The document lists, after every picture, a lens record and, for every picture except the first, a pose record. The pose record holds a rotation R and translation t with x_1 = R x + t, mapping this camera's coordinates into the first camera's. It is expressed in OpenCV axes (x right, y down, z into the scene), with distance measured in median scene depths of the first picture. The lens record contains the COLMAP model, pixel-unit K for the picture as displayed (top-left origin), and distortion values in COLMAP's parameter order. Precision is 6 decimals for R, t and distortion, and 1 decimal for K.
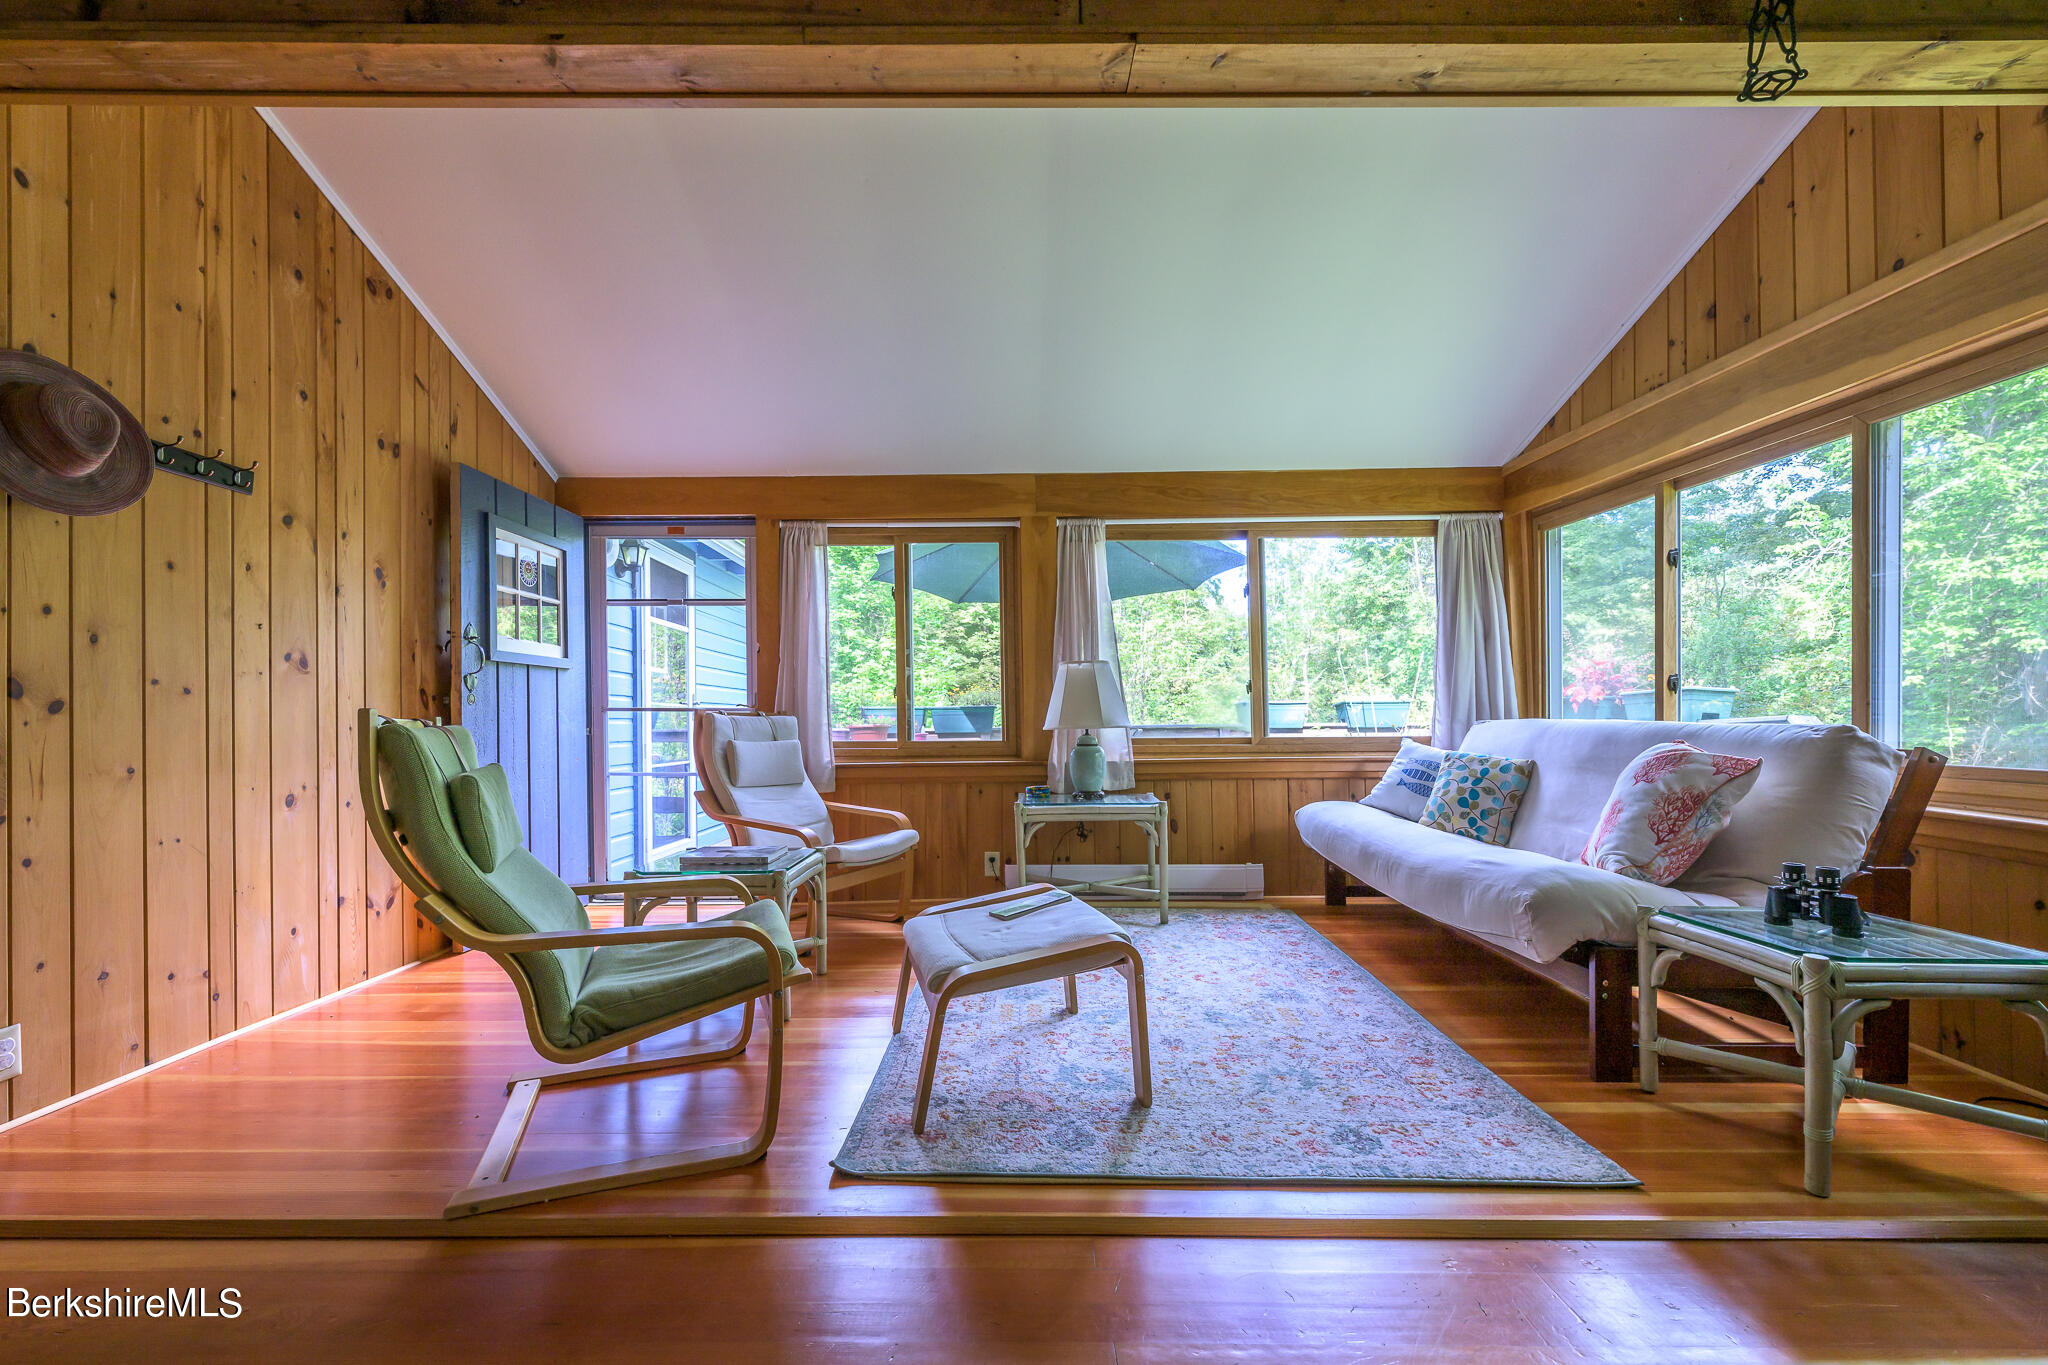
lens RADIAL K [[836.8, 0, 1035.9], [0, 836.8, 738.9], [0, 0, 1]] dist [0.000870, 0.000020]
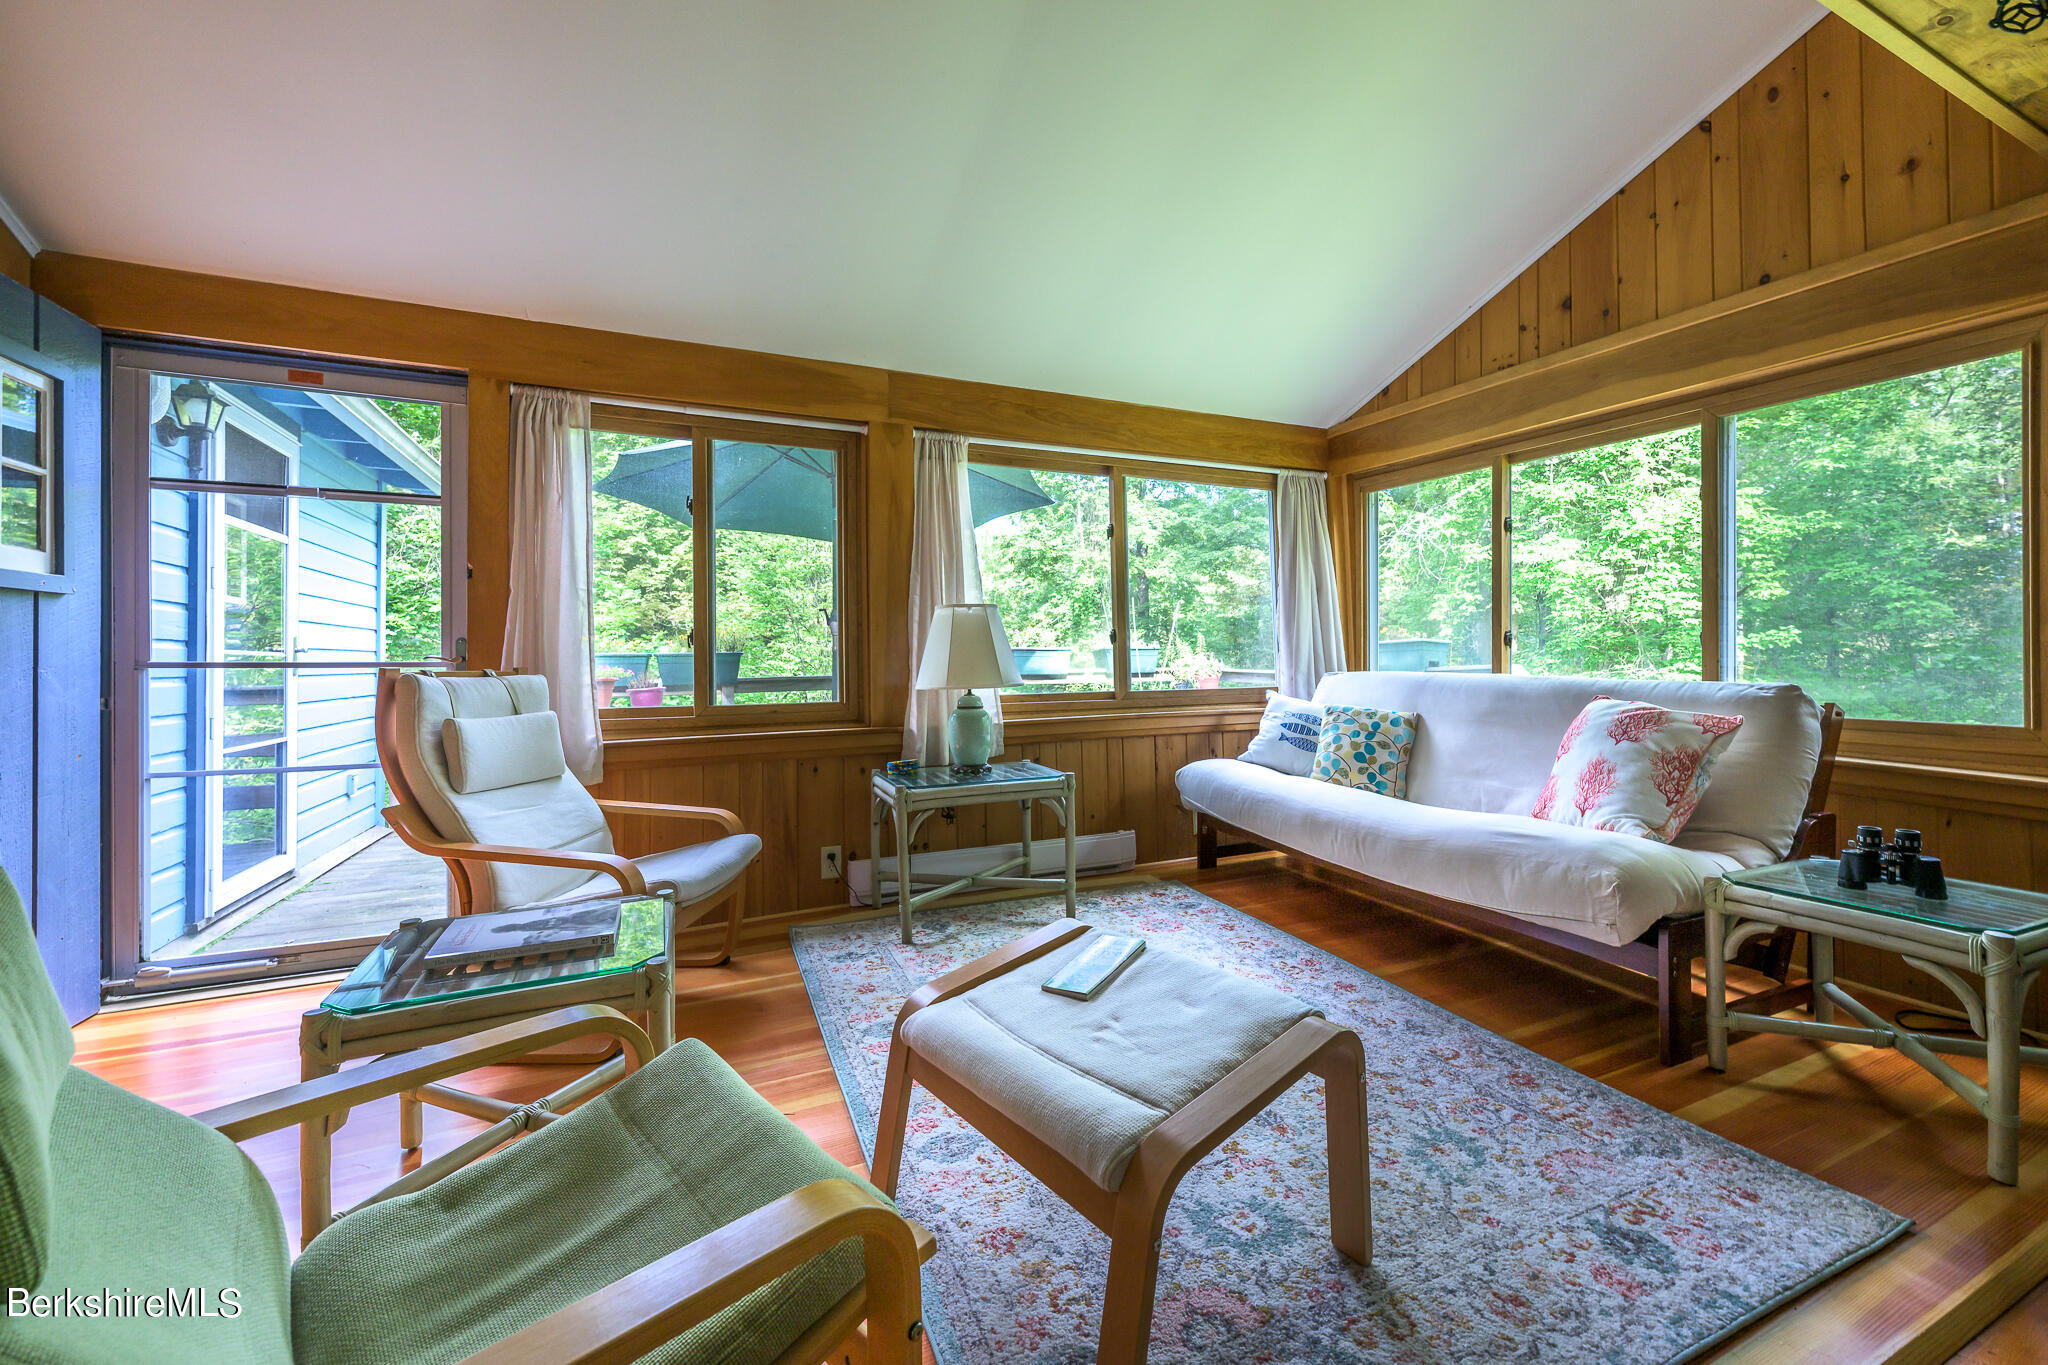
lens RADIAL K [[795.5, 0, 1038.0], [0, 795.5, 656.6], [0, 0, 1]] dist [0.000477, 0.000273]
pose [[0.909827, -0.001698, 0.414984, -0.211371], [0.012314, 0.999662, -0.022908, -0.024683], [-0.414805, 0.025952, 0.909540, 0.282495]]
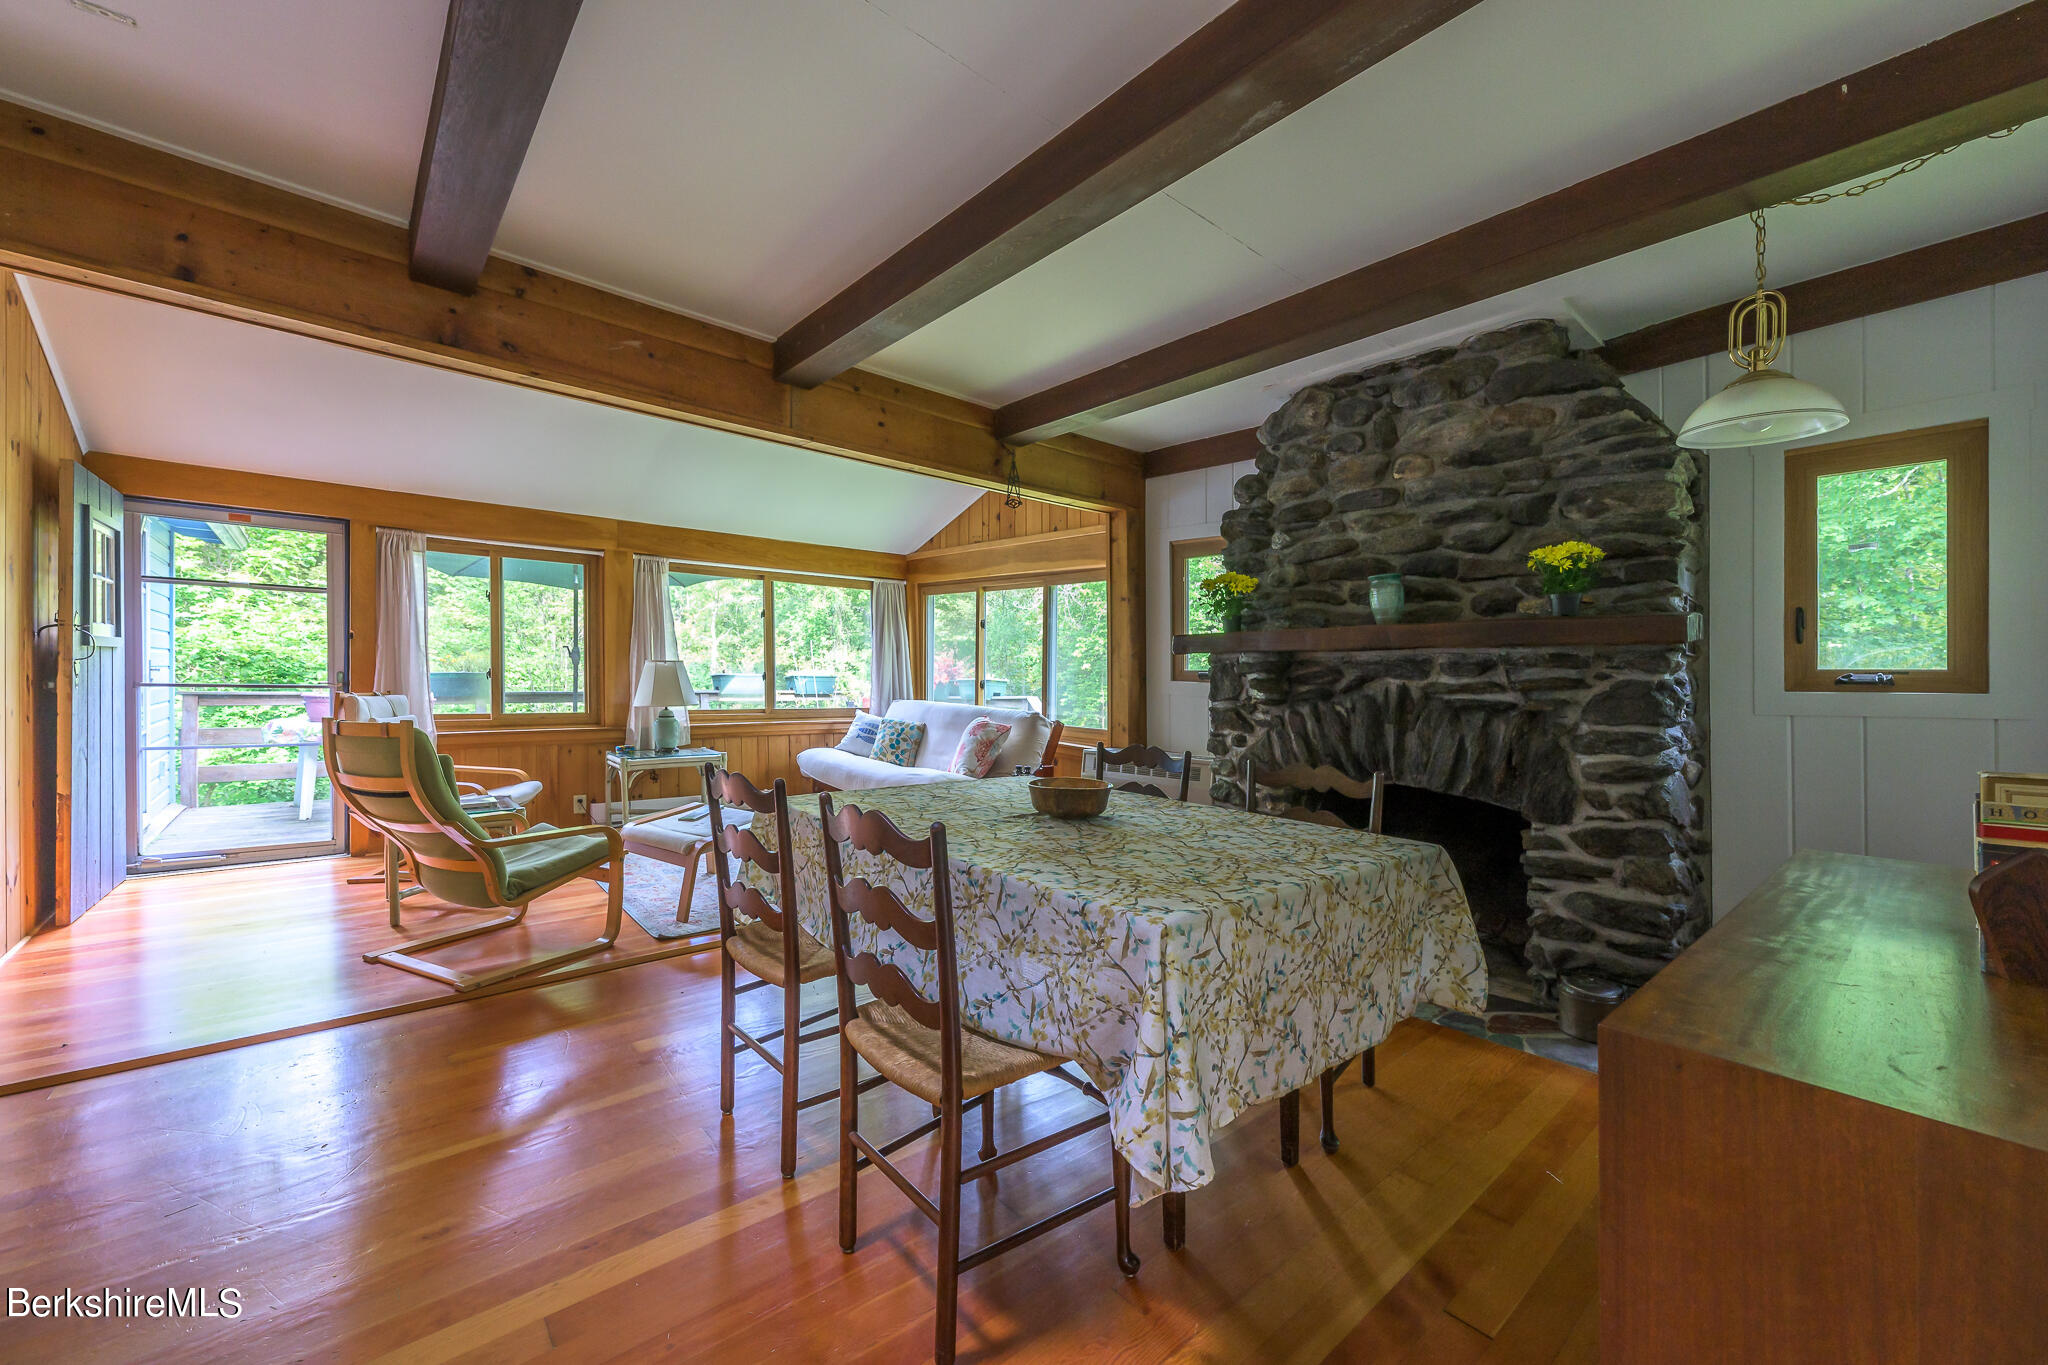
lens RADIAL K [[796.5, 0, 1029.6], [0, 796.5, 715.1], [0, 0, 1]] dist [0.000557, 0.000095]
pose [[0.753643, -0.012014, 0.657174, -0.401012], [-0.013295, 0.999350, 0.033517, -0.053763], [-0.657150, -0.033997, 0.752993, -0.505556]]
